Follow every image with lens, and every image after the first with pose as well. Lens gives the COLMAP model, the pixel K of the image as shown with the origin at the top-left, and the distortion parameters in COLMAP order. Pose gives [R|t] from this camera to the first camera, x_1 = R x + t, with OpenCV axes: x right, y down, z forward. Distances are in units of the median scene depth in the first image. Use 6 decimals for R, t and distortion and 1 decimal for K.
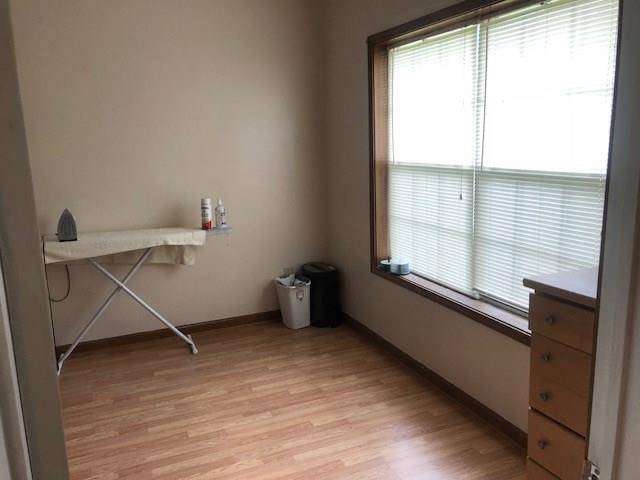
lens RADIAL K [[534.0, 0, 319.3], [0, 534.0, 235.5], [0, 0, 1]] dist [0.028671, -0.015950]
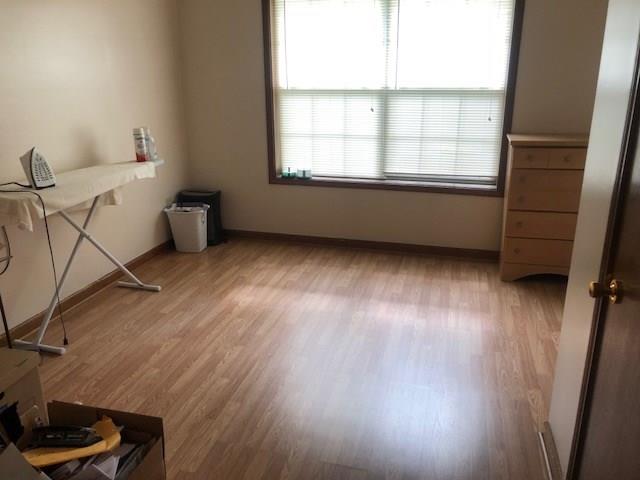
lens RADIAL K [[534.0, 0, 318.4], [0, 534.0, 242.7], [0, 0, 1]] dist [0.028671, -0.015950]
pose [[0.611877, -0.220751, 0.759523, -0.842749], [0.132694, 0.975303, 0.176567, 0.002181], [-0.779743, -0.007253, 0.626058, 0.179925]]
